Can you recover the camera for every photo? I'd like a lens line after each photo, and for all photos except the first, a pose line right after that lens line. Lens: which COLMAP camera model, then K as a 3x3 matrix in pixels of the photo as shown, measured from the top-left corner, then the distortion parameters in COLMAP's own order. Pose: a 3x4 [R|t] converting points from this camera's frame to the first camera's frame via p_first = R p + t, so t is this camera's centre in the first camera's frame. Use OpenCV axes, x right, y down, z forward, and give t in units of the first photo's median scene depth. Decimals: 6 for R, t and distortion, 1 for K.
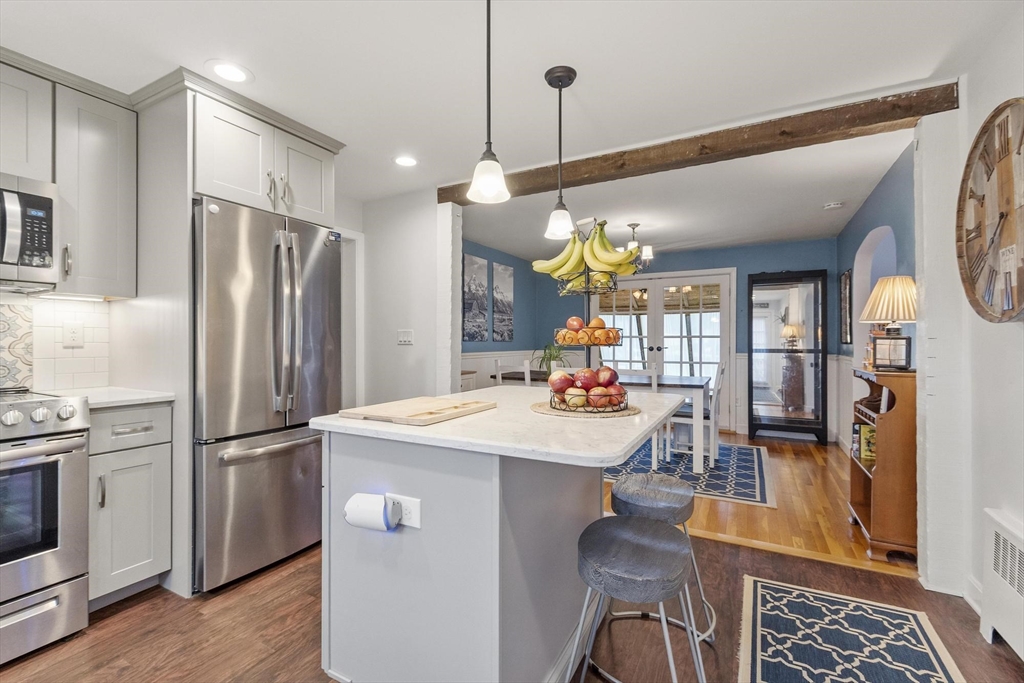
lens RADIAL K [[450.8, 0, 496.4], [0, 450.8, 344.4], [0, 0, 1]] dist [0.000609, 0.001010]
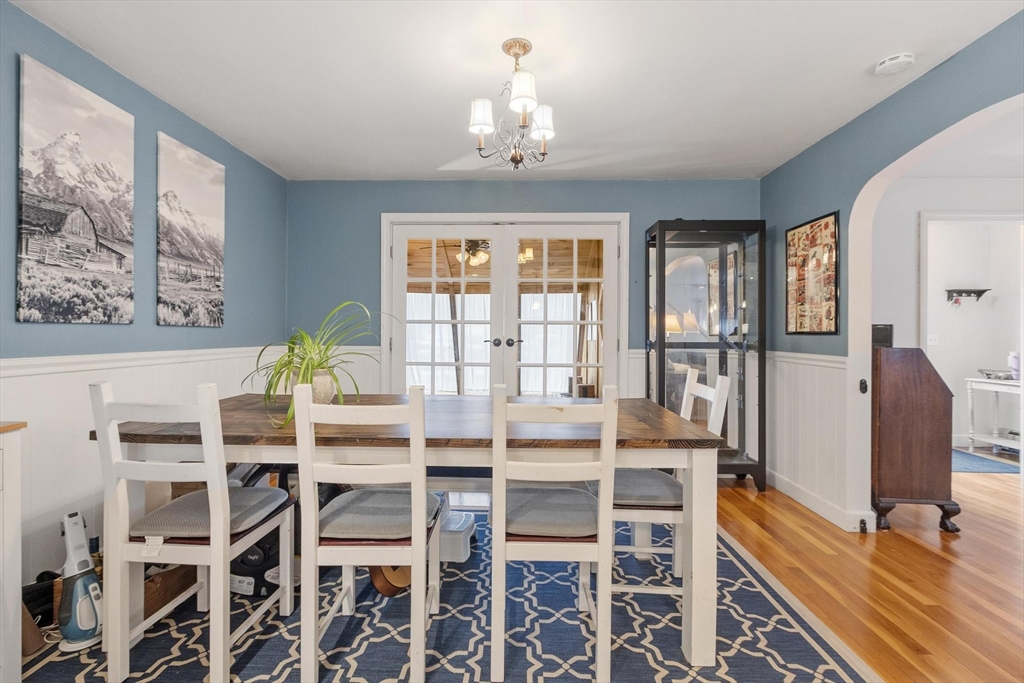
lens RADIAL K [[450.8, 0, 504.5], [0, 450.8, 334.0], [0, 0, 1]] dist [0.000609, 0.001010]
pose [[0.880185, 0.005269, 0.474601, 0.079077], [-0.002579, 0.999977, -0.006318, 0.002648], [-0.474624, 0.004337, 0.880178, 0.517321]]
